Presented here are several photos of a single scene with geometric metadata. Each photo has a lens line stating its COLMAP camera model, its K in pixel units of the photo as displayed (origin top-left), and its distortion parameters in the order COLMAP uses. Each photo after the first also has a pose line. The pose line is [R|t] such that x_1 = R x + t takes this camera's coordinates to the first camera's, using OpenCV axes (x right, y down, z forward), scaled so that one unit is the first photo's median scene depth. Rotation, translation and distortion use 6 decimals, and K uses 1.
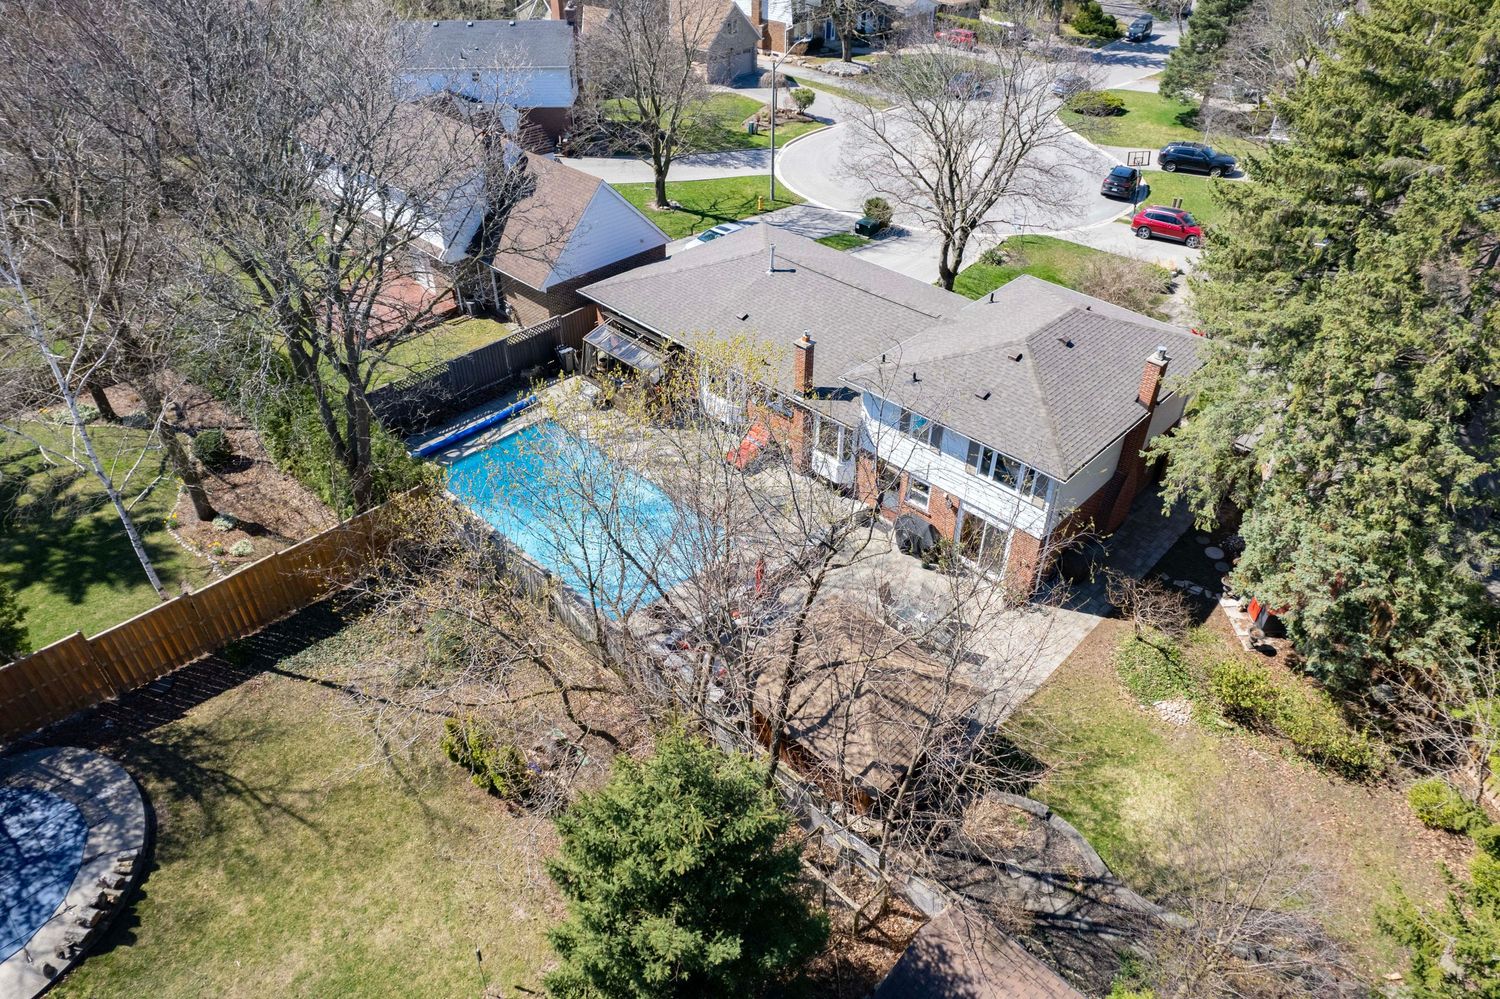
lens RADIAL K [[923.9, 0, 750.0], [0, 923.9, 499.5], [0, 0, 1]] dist [-0.081779, 0.065381]
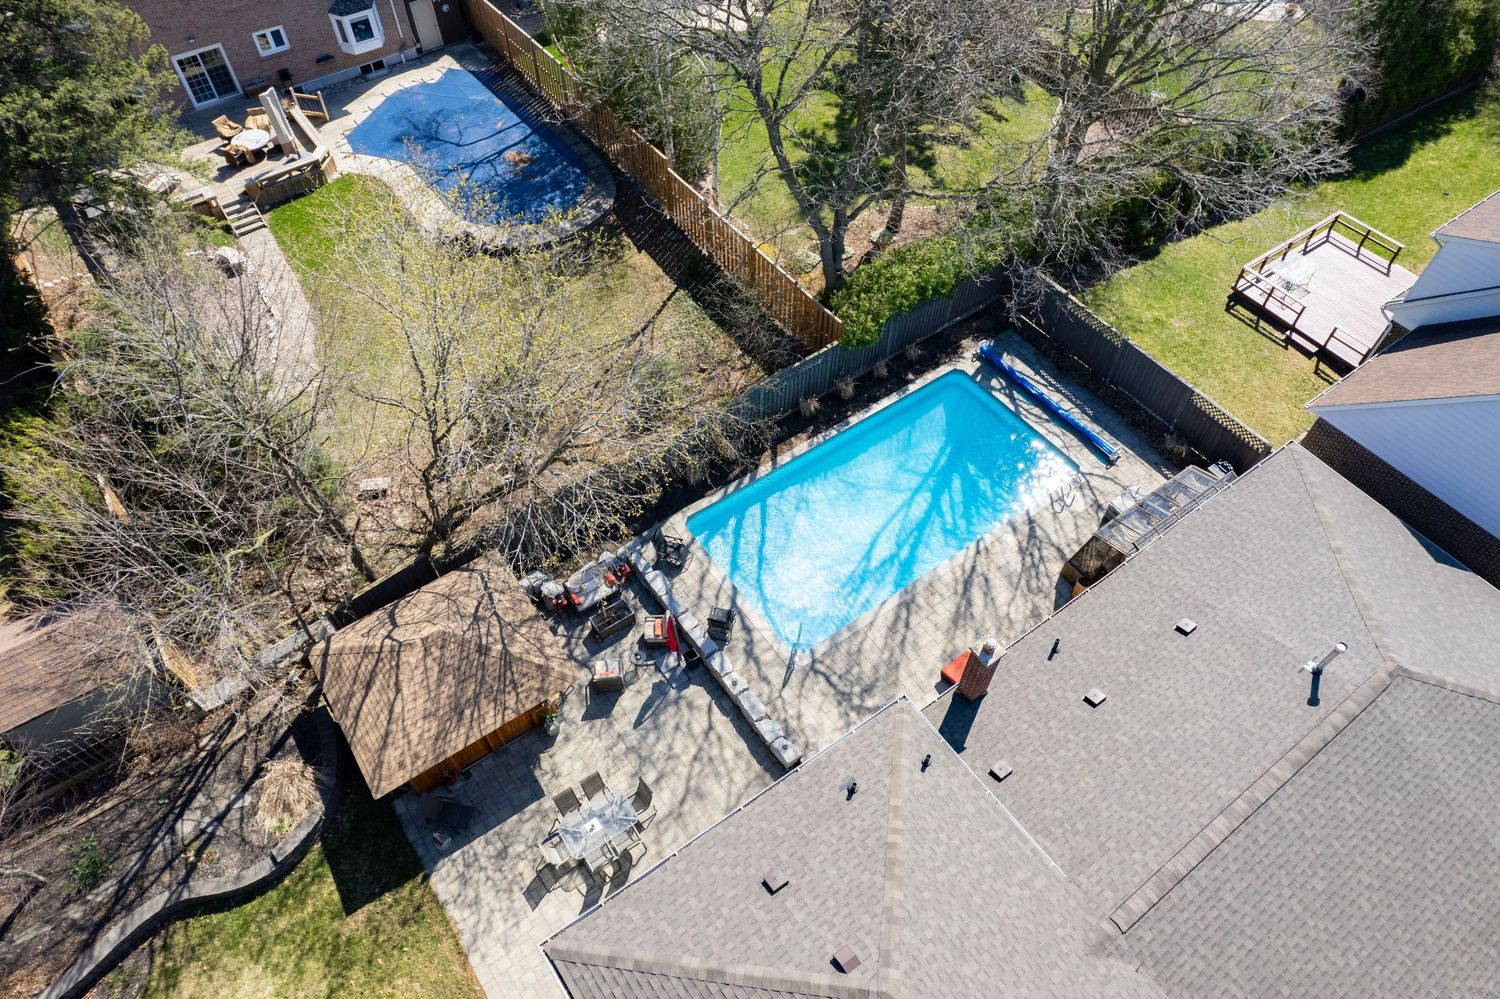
lens RADIAL K [[923.9, 0, 750.0], [0, 923.9, 499.5], [0, 0, 1]] dist [-0.081779, 0.065381]
pose [[-0.157391, 0.789765, -0.592873, 0.370755], [-0.619209, 0.388754, 0.682240, -0.534204], [0.769291, 0.474491, 0.427843, 0.586624]]
